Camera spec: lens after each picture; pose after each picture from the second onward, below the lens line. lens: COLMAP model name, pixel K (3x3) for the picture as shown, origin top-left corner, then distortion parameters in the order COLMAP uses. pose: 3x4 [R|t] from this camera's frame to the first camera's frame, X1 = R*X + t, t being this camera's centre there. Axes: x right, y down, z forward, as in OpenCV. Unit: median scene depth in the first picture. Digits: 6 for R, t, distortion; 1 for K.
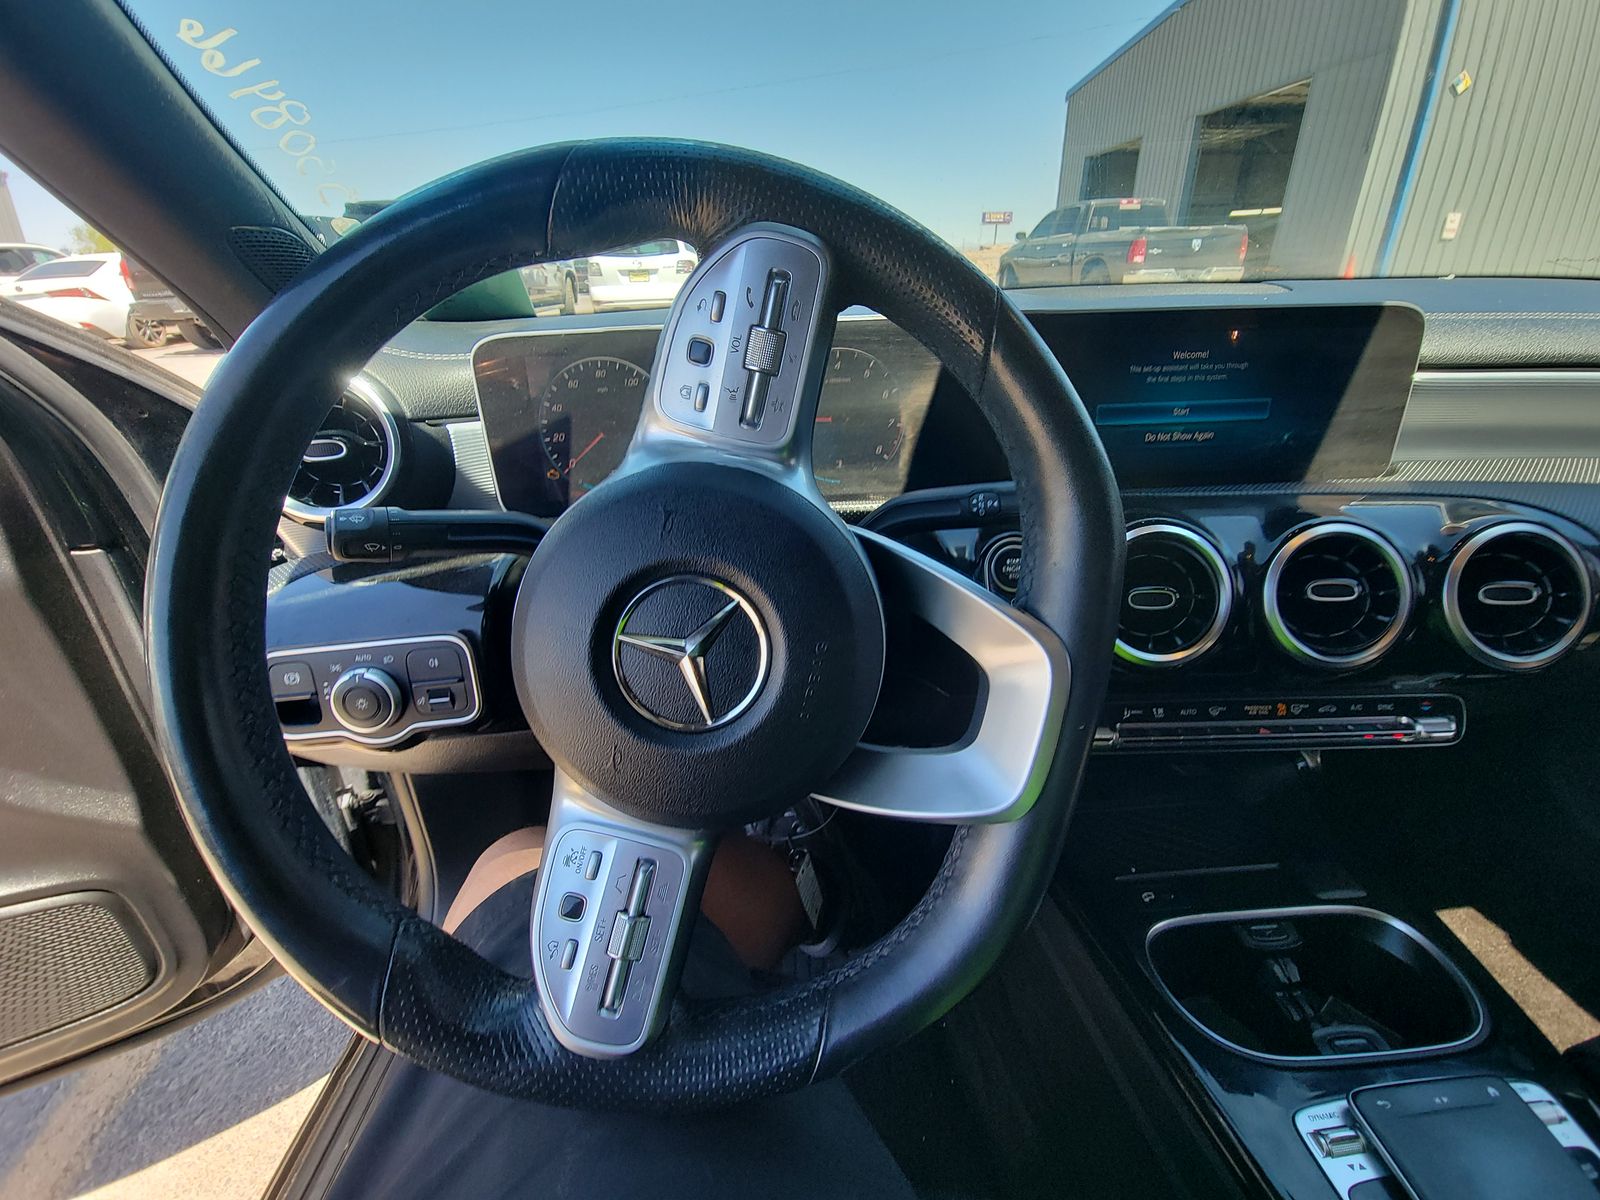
lens RADIAL K [[666.9, 0, 805.7], [0, 666.9, 558.0], [0, 0, 1]] dist [-0.009322, -0.000956]
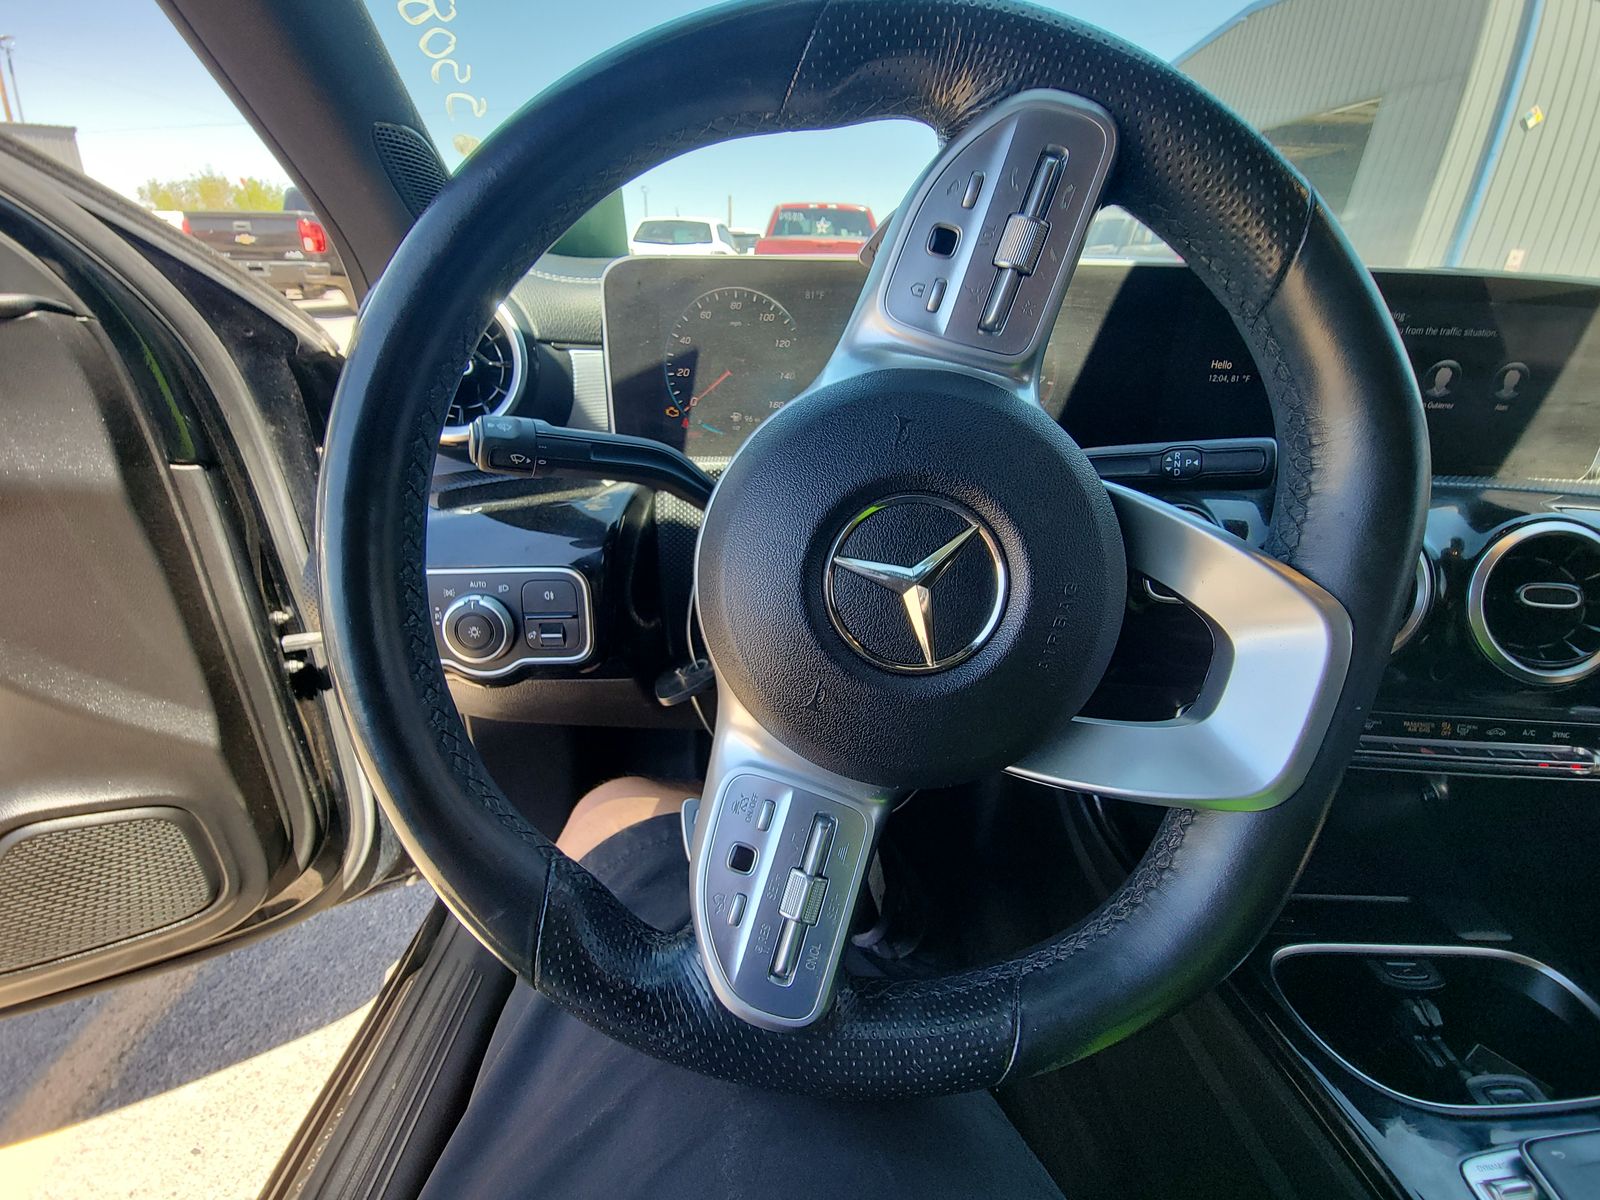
lens RADIAL K [[645.3, 0, 739.4], [0, 645.3, 576.7], [0, 0, 1]] dist [0.003536, -0.009259]
pose [[0.995615, 0.077675, -0.052137, -0.242312], [-0.076945, 0.996909, 0.015863, 0.094369], [0.053208, -0.011781, 0.998514, 0.095422]]
